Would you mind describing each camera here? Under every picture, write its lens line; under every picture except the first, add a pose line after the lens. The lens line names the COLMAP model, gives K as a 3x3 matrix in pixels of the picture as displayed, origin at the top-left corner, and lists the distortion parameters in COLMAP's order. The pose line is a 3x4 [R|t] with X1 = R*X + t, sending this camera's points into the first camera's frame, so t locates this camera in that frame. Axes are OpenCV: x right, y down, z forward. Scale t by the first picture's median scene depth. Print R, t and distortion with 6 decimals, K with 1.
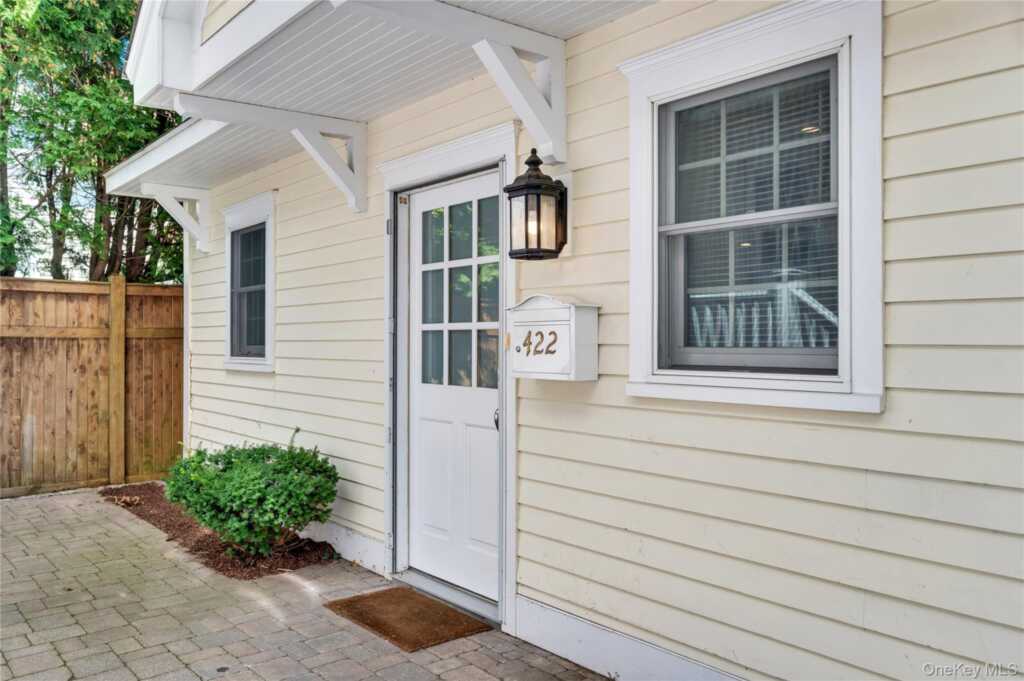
lens RADIAL K [[710.8, 0, 512.4], [0, 710.8, 342.2], [0, 0, 1]] dist [0.005440, 0.000216]
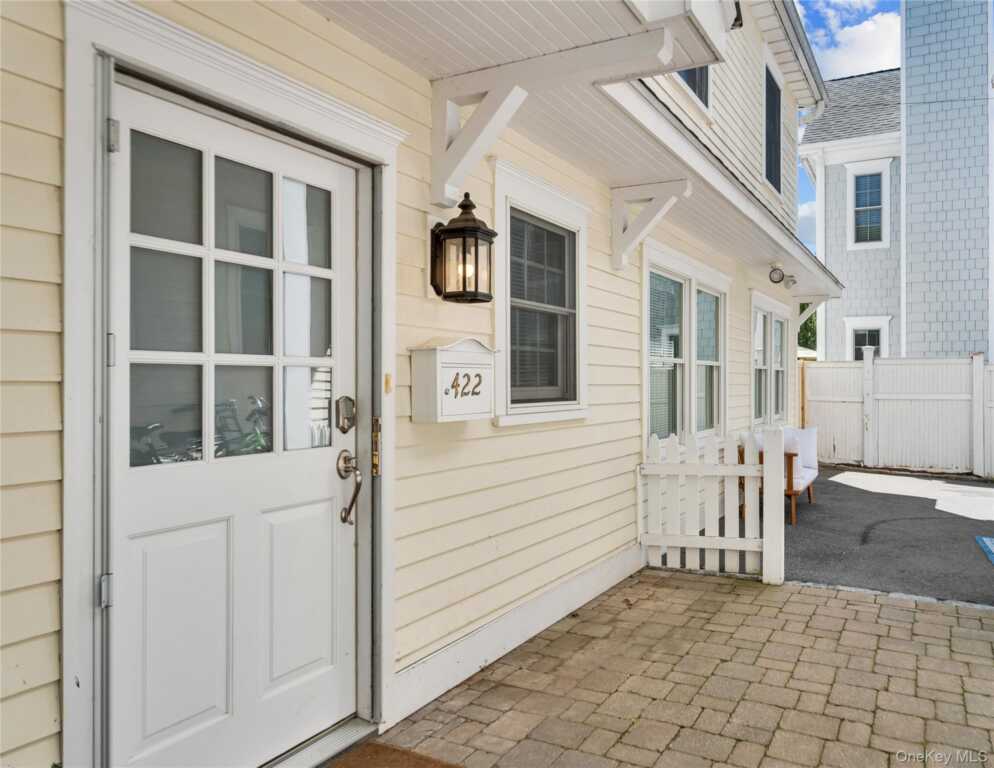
lens RADIAL K [[763.0, 0, 497.3], [0, 763.0, 381.8], [0, 0, 1]] dist [-0.002732, 0.000569]
pose [[-0.298979, -0.007295, 0.954232, -1.005387], [-0.000999, 0.999973, 0.007332, -0.011348], [-0.954259, 0.001238, -0.298978, 1.270893]]
